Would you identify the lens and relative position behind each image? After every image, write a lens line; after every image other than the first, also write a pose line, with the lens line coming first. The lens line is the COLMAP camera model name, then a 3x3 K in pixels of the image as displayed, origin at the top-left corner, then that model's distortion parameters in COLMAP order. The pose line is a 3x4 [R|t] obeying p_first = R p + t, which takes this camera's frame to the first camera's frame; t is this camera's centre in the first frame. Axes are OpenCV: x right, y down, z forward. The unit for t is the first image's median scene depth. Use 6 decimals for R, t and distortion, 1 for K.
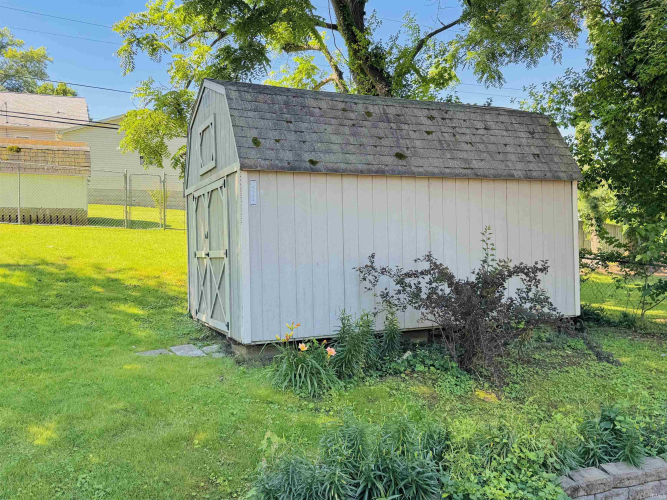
lens RADIAL K [[585.1, 0, 328.9], [0, 585.1, 252.3], [0, 0, 1]] dist [0.034101, -0.017973]
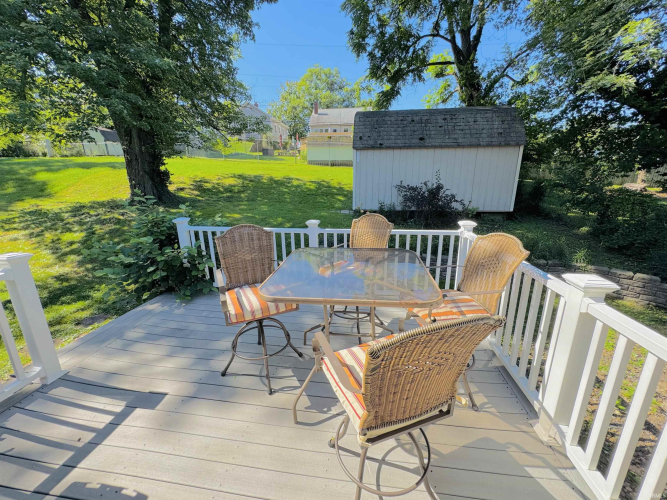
lens RADIAL K [[263.8, 0, 334.5], [0, 263.8, 246.7], [0, 0, 1]] dist [-0.014354, -0.000113]
pose [[0.846826, 0.147565, -0.510989, 0.414010], [-0.012130, 0.965850, 0.258819, -0.009615], [0.531731, -0.212976, 0.819697, -0.169387]]
